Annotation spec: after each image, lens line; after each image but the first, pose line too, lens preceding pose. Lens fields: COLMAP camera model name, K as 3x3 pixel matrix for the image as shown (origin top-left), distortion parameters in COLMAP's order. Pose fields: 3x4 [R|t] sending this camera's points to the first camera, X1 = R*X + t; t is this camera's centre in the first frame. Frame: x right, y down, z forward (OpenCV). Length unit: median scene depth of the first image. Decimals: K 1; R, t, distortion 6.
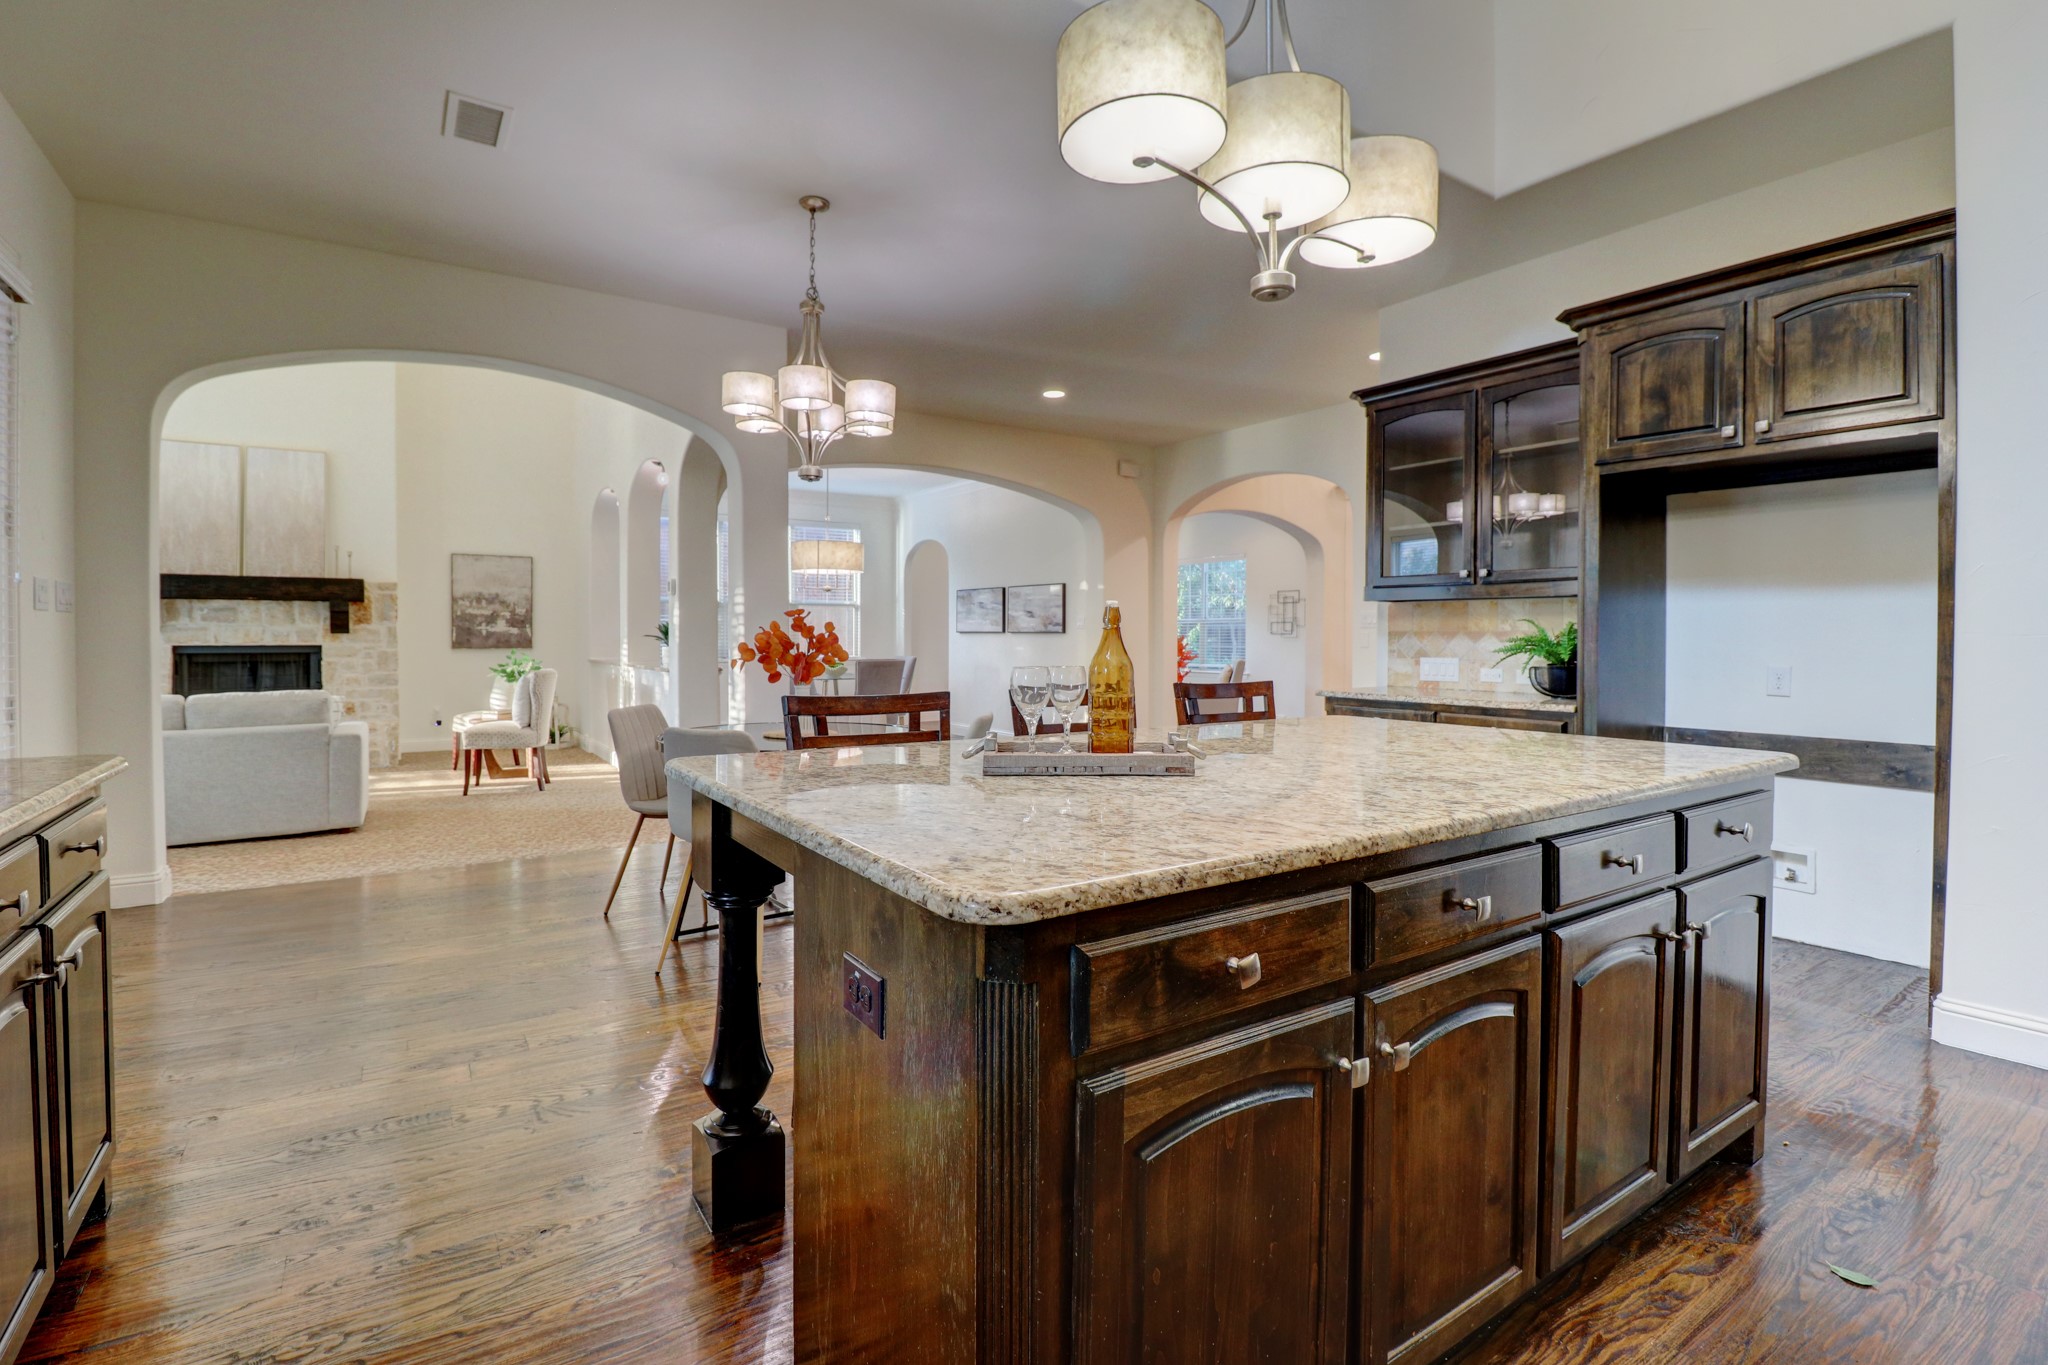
lens RADIAL K [[940.6, 0, 1013.2], [0, 940.6, 647.3], [0, 0, 1]] dist [-0.002795, -0.011614]
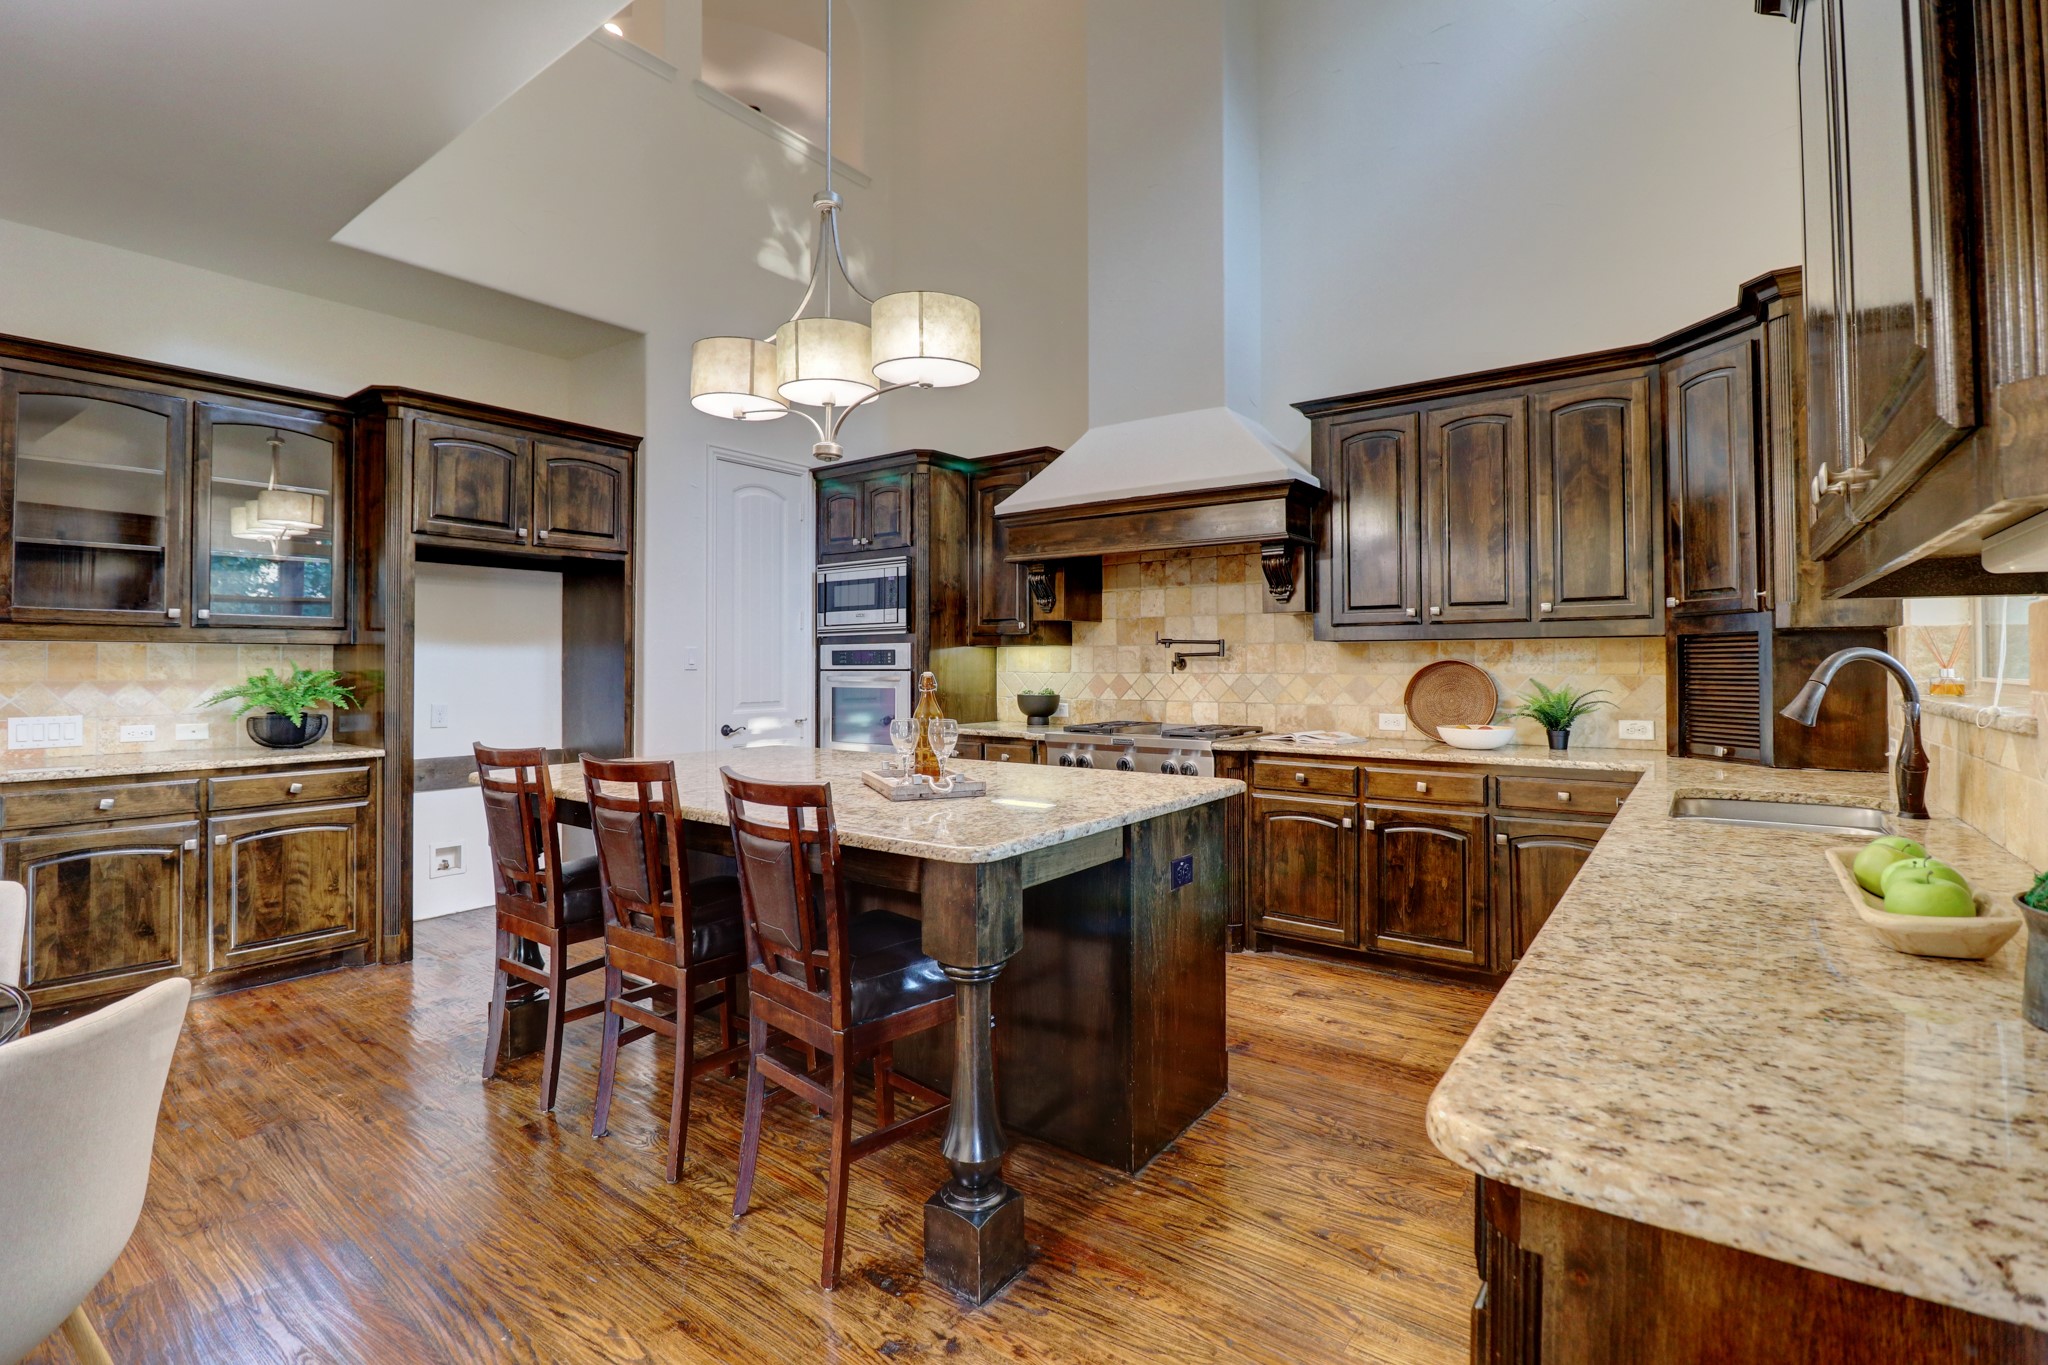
lens RADIAL K [[940.6, 0, 1017.9], [0, 940.6, 648.5], [0, 0, 1]] dist [-0.002795, -0.011614]
pose [[-0.336651, 0.011887, 0.941555, -0.282401], [0.013164, 0.999882, -0.007916, -0.015276], [-0.941538, 0.009729, -0.336767, 0.288598]]
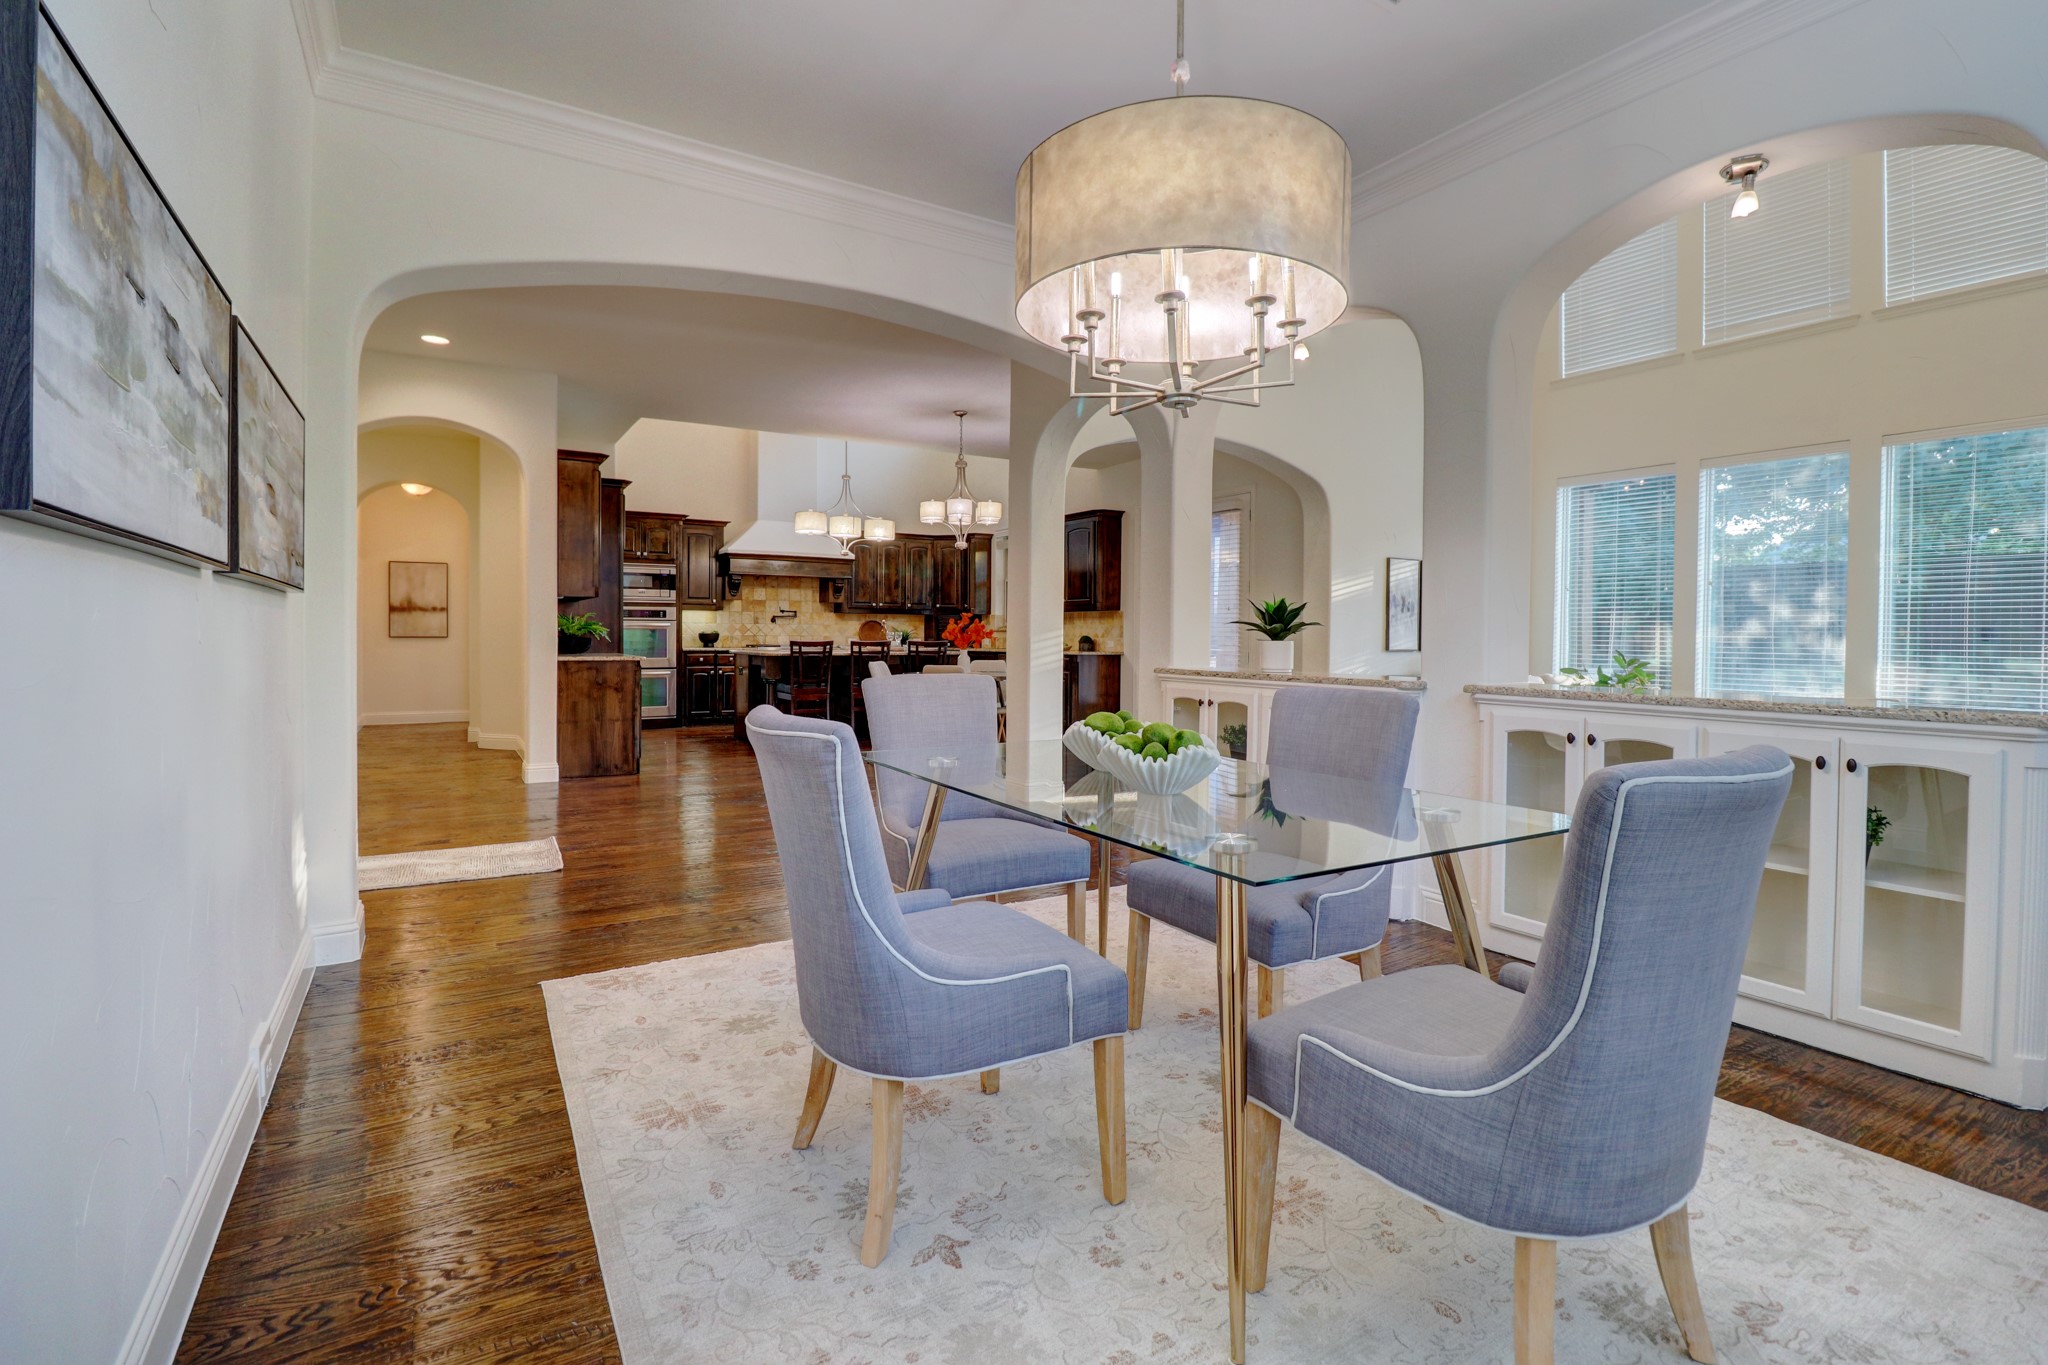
lens RADIAL K [[940.6, 0, 1025.8], [0, 940.6, 660.7], [0, 0, 1]] dist [-0.002795, -0.011614]
pose [[-0.999573, -0.011668, 0.026774, -0.187265], [-0.010592, 0.999145, 0.039972, -0.008662], [-0.027217, 0.039671, -0.998842, 1.367429]]
